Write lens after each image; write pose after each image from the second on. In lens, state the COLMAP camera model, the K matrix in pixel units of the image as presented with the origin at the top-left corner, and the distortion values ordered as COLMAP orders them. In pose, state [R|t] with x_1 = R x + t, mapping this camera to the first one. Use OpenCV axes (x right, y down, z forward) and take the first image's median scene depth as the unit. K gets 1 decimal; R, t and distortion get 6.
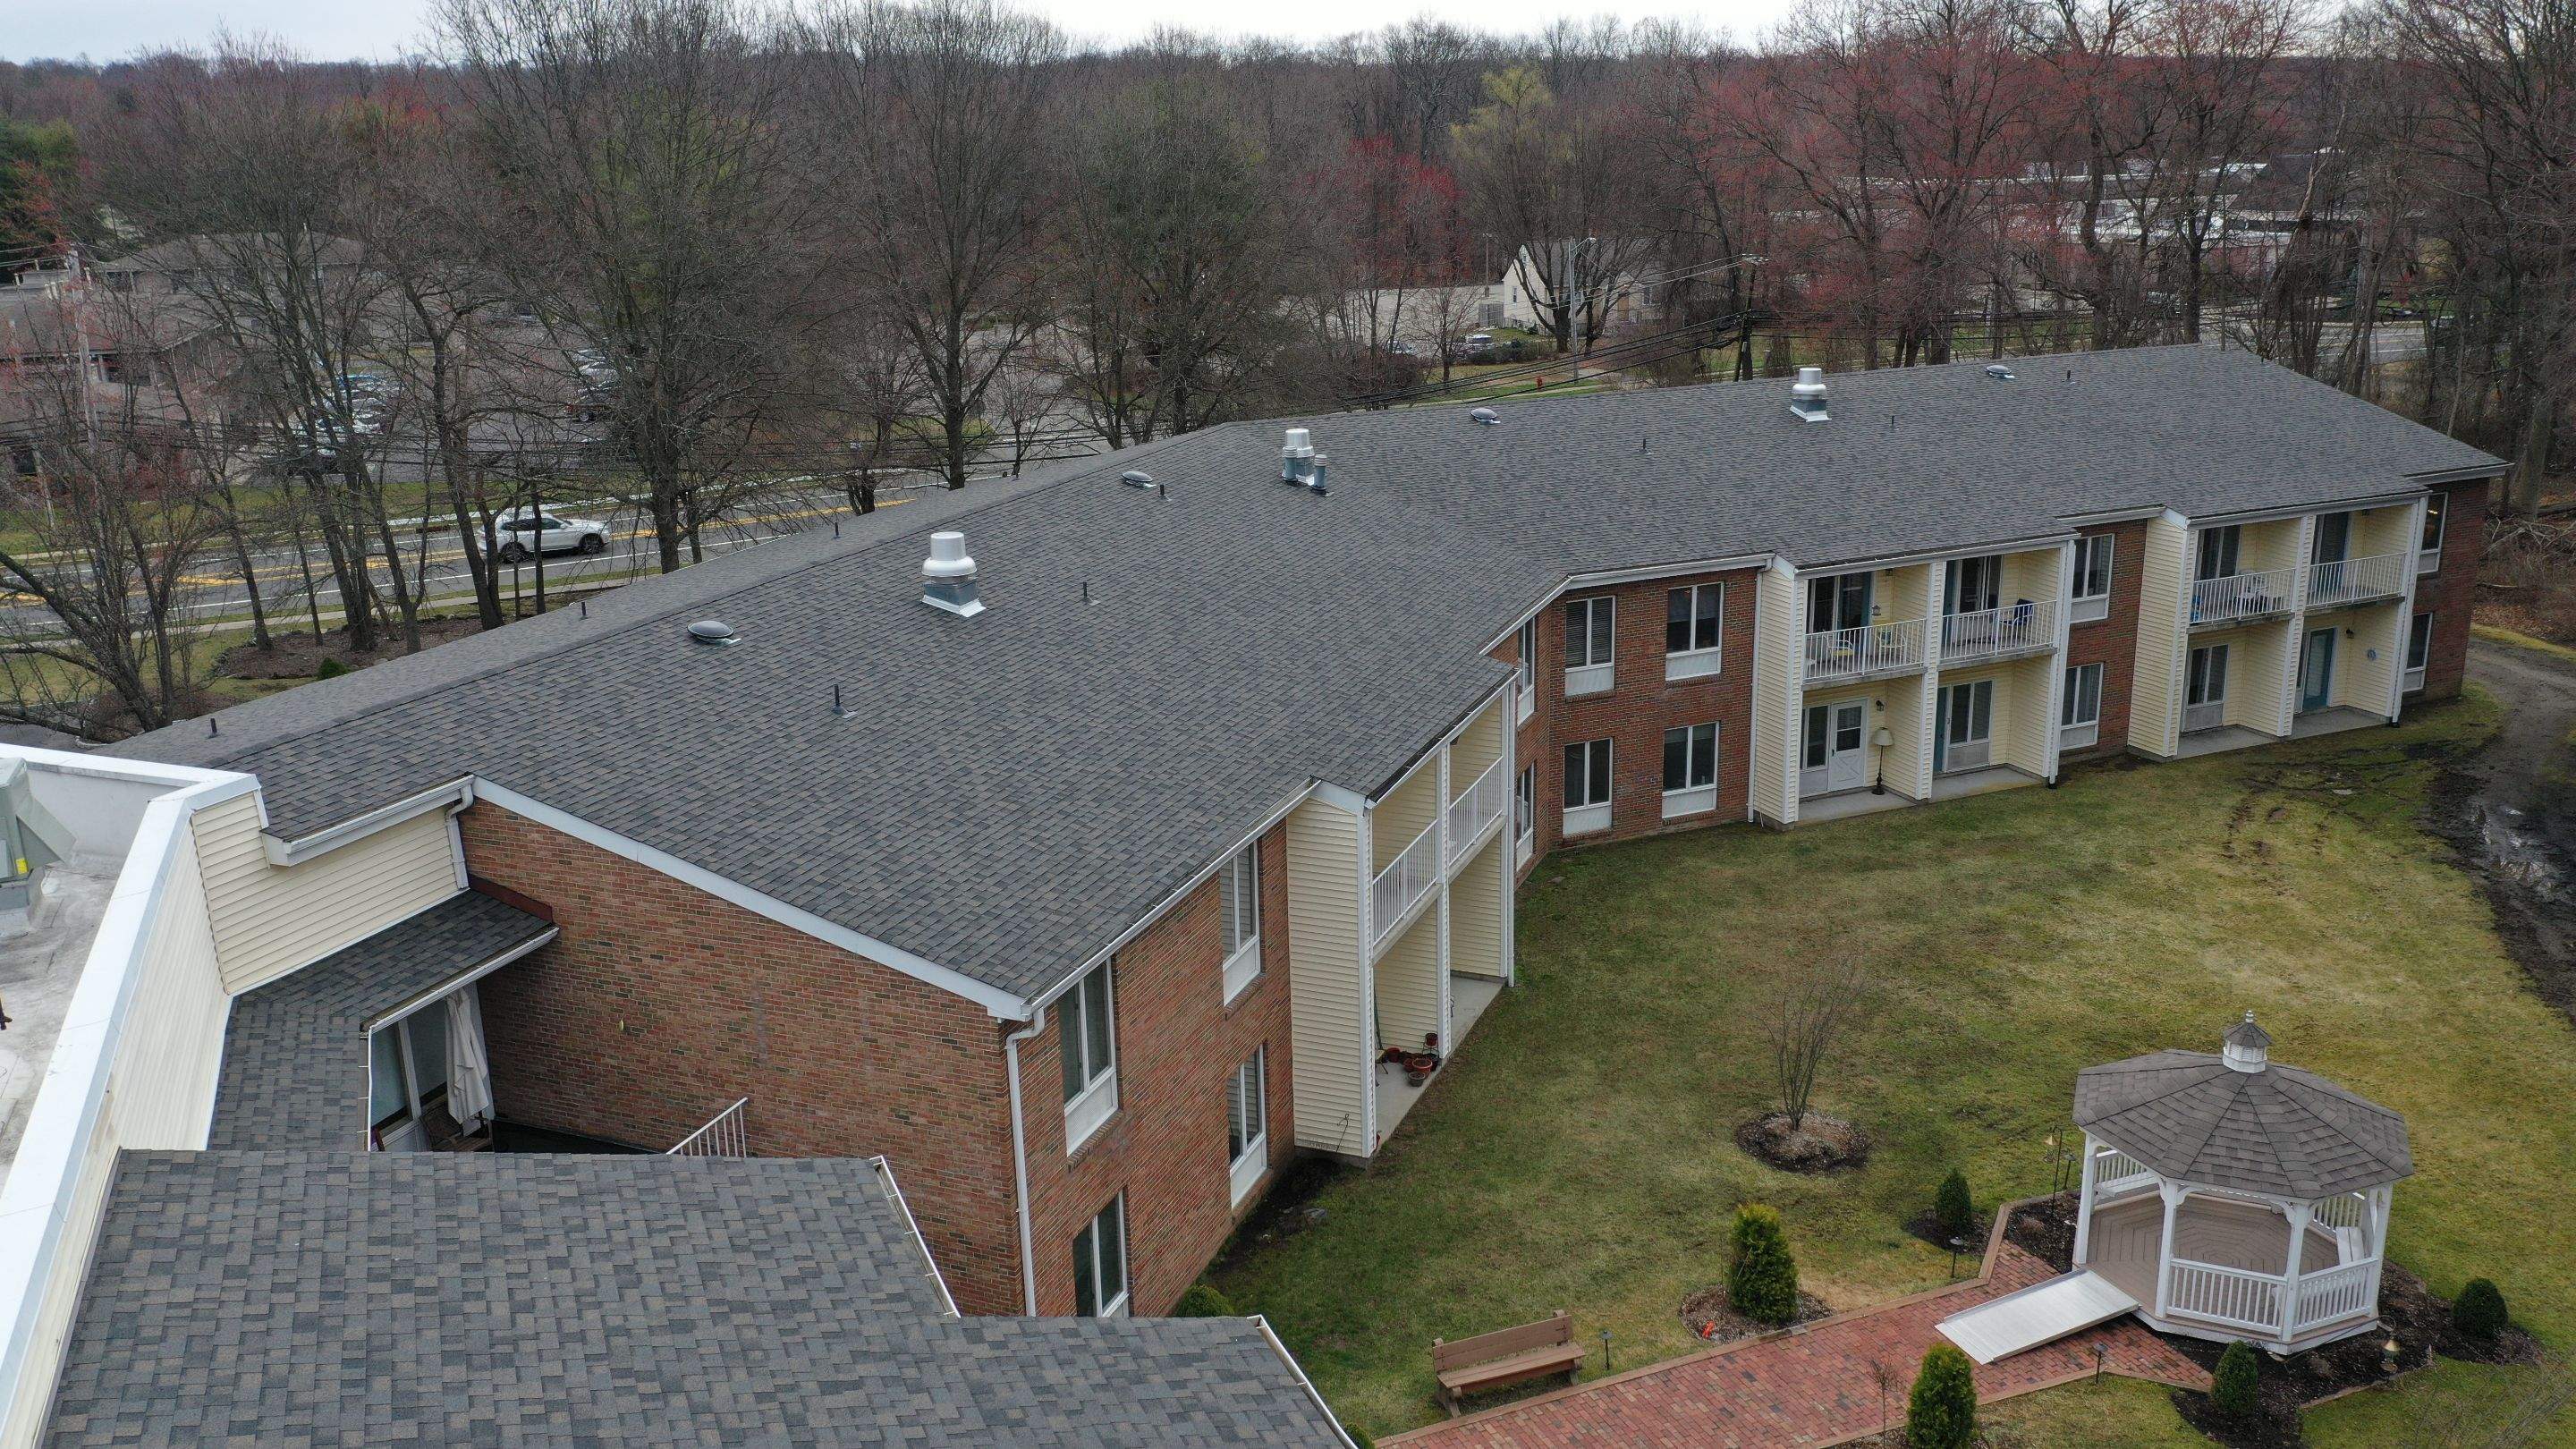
lens RADIAL K [[2053.2, 0, 1289.8], [0, 2053.2, 728.4], [0, 0, 1]] dist [0.013866, 0.005645]
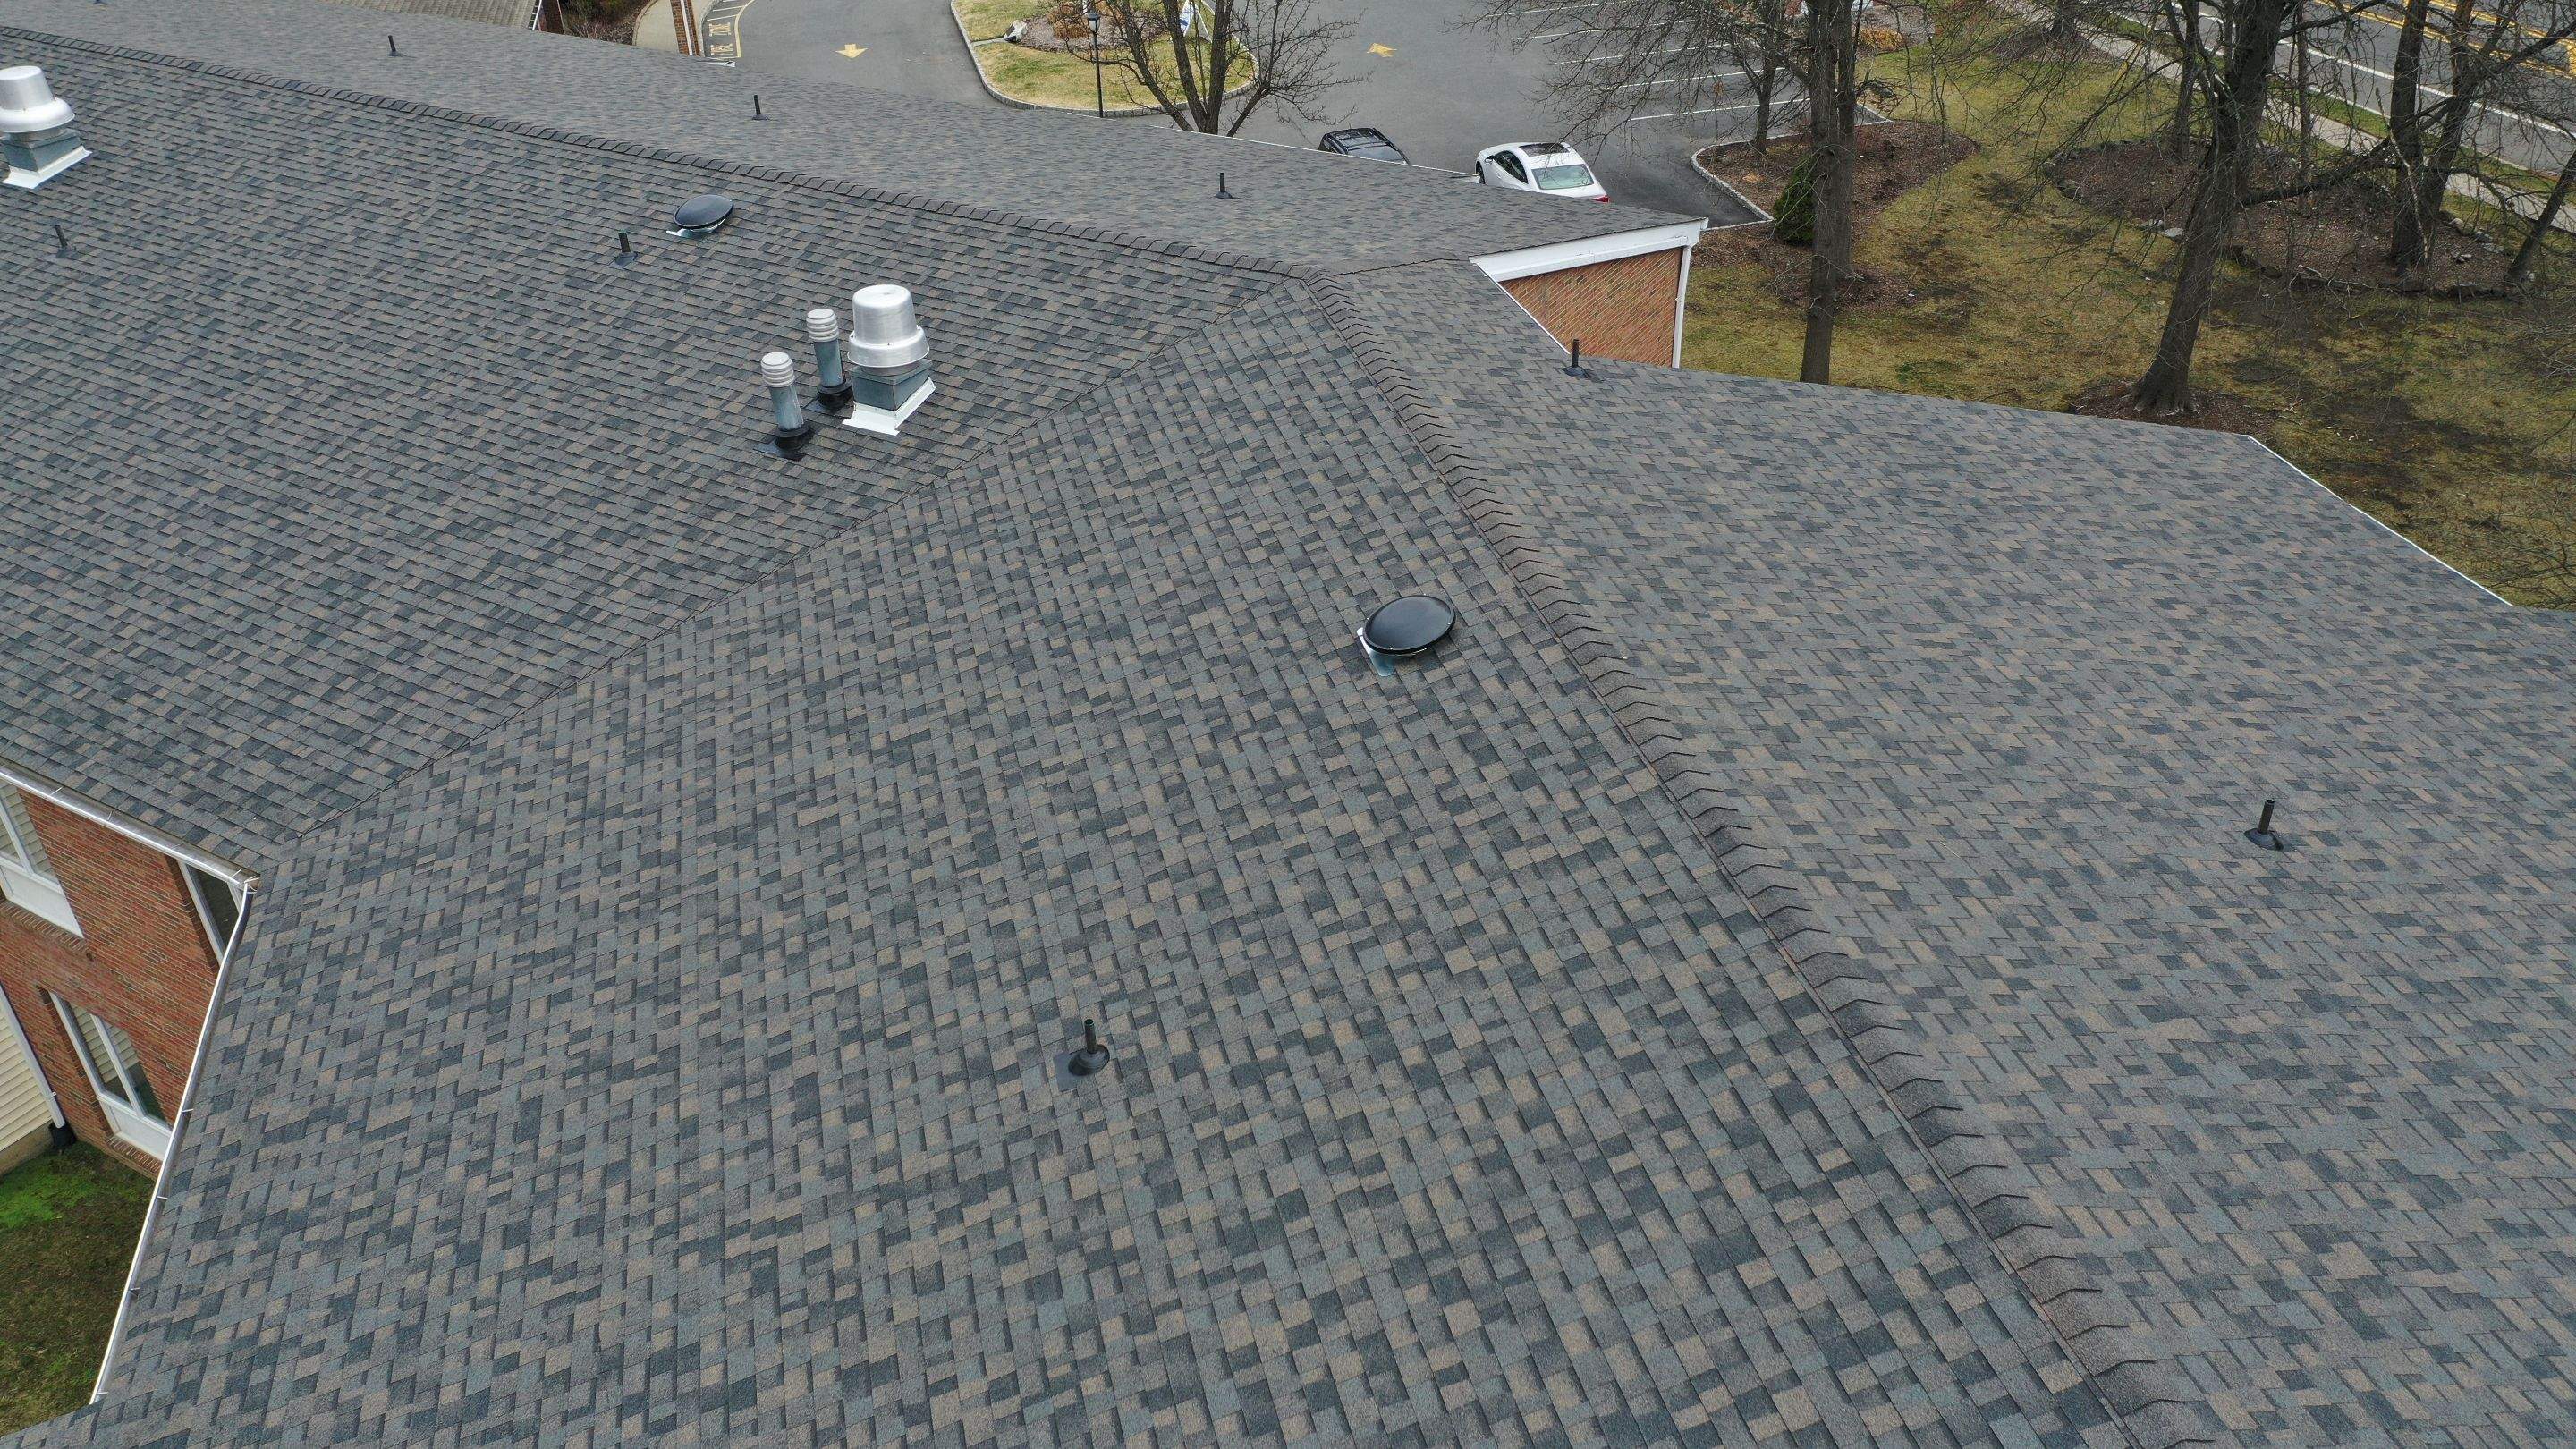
lens RADIAL K [[2053.2, 0, 1286.9], [0, 2053.2, 725.4], [0, 0, 1]] dist [0.013866, 0.005645]
pose [[-0.157406, 0.560045, -0.813372, 0.404895], [-0.239453, 0.777415, 0.581626, -0.366705], [0.958064, 0.286315, 0.011734, 1.201682]]
